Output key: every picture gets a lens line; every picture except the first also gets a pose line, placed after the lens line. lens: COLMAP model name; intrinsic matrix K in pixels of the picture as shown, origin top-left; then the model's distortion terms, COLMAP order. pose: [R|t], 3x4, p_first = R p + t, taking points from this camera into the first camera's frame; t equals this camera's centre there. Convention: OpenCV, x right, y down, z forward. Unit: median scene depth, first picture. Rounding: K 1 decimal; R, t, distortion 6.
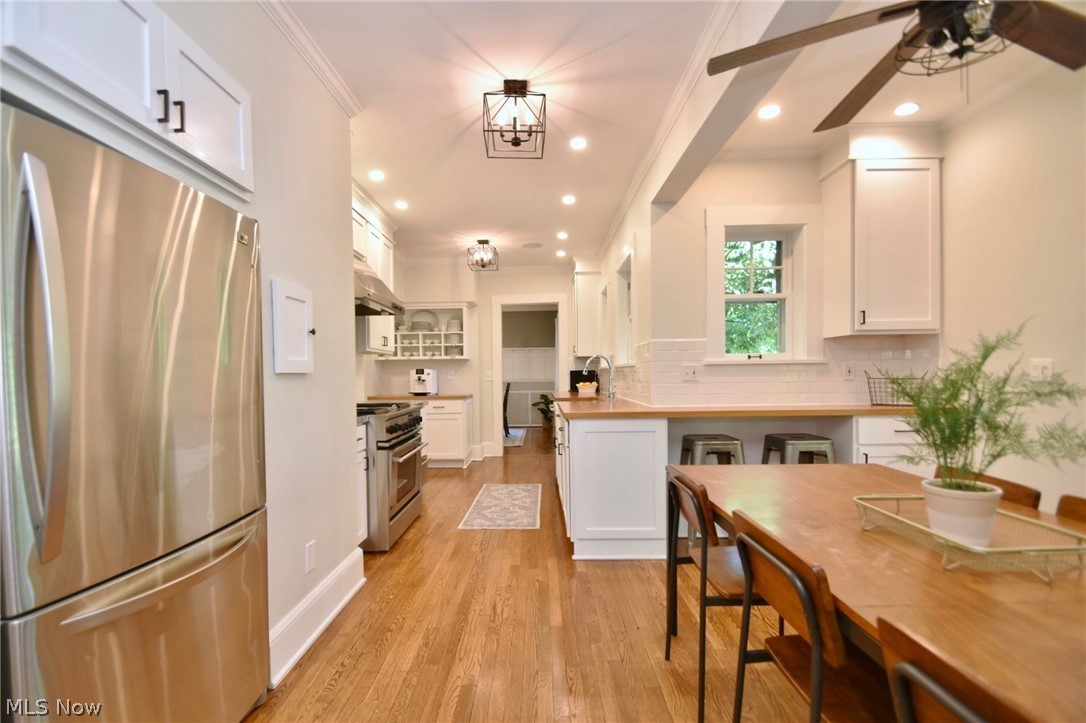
lens RADIAL K [[477.5, 0, 522.8], [0, 477.5, 370.9], [0, 0, 1]] dist [-0.003456, -0.001846]
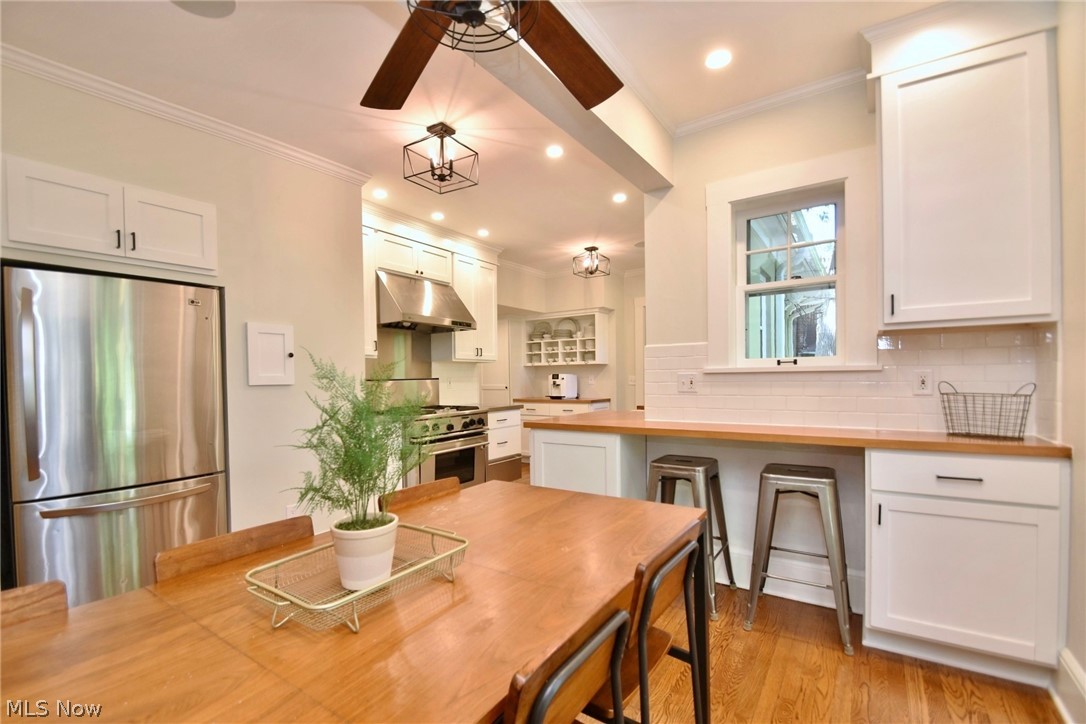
lens RADIAL K [[477.5, 0, 536.0], [0, 477.5, 368.0], [0, 0, 1]] dist [-0.003456, -0.001846]
pose [[0.842631, -0.010347, -0.538392, 0.357527], [0.007581, 0.999944, -0.007353, -0.011091], [0.538438, 0.002114, 0.842662, 0.082388]]
